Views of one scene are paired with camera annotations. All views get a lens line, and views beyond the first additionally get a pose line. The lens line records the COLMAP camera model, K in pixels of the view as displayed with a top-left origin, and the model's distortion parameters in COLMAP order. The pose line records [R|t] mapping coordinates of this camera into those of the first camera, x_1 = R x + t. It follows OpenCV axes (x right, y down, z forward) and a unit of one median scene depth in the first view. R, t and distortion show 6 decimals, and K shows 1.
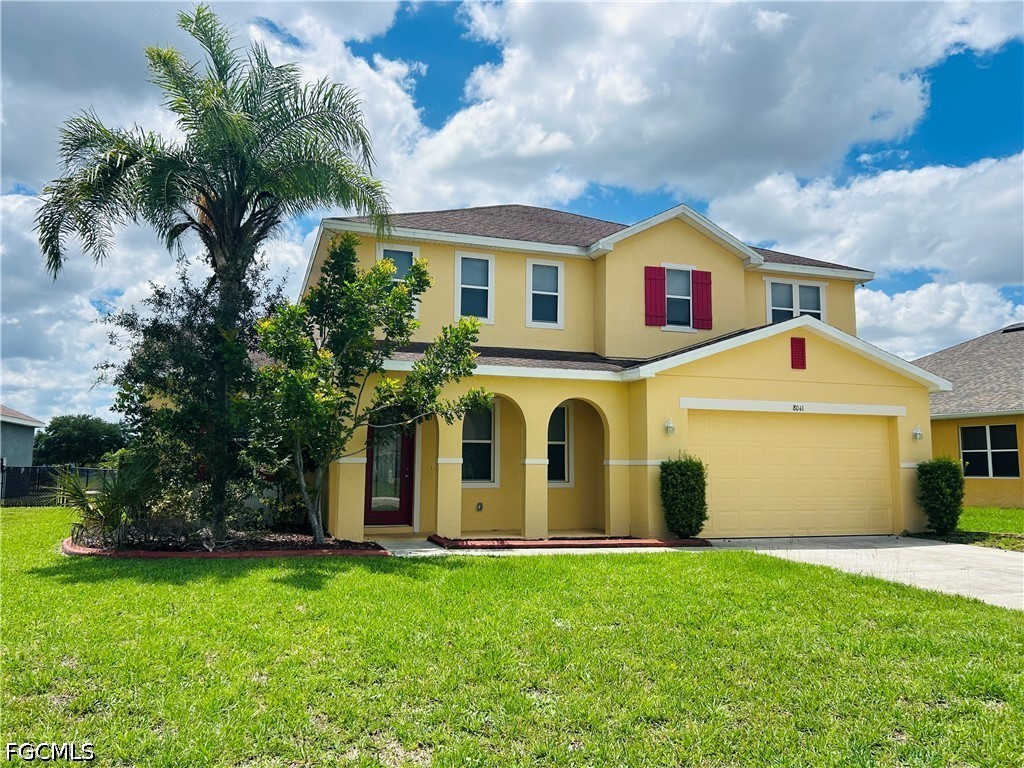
lens RADIAL K [[766.7, 0, 512.0], [0, 766.7, 384.0], [0, 0, 1]] dist [0.010084, -0.003659]
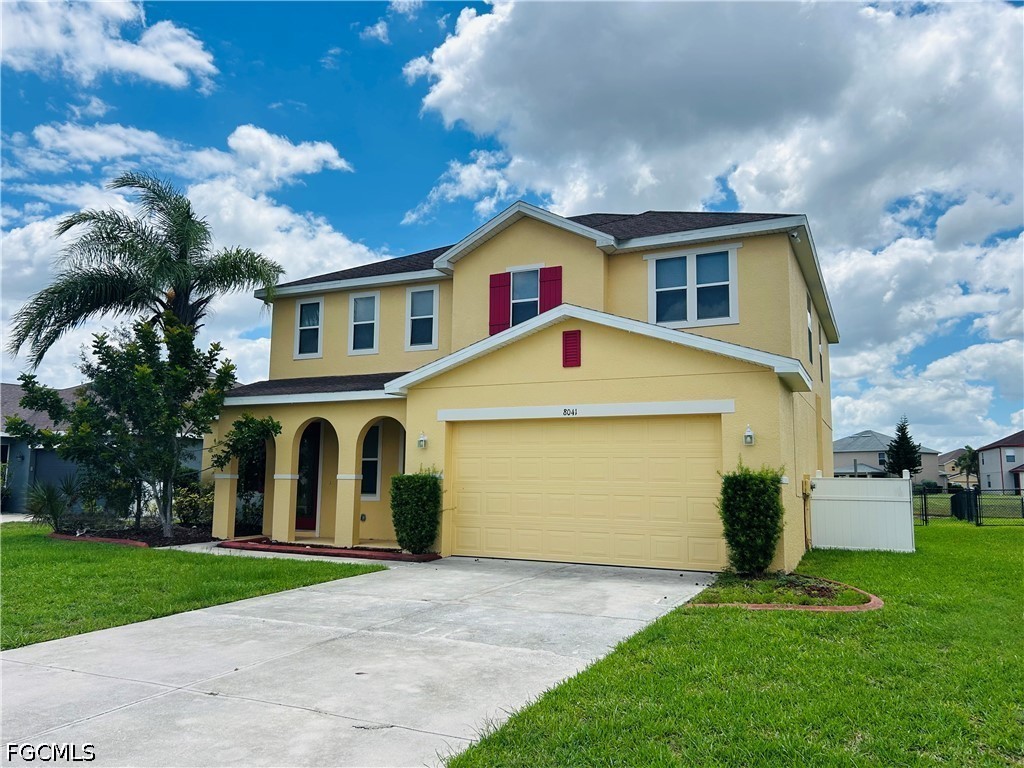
lens RADIAL K [[766.7, 0, 512.0], [0, 766.7, 384.0], [0, 0, 1]] dist [0.010084, -0.003659]
pose [[0.744694, -0.087763, -0.661610, 0.883719], [0.072557, 0.996087, -0.050463, 0.038083], [0.663450, -0.010425, 0.748148, 0.307287]]
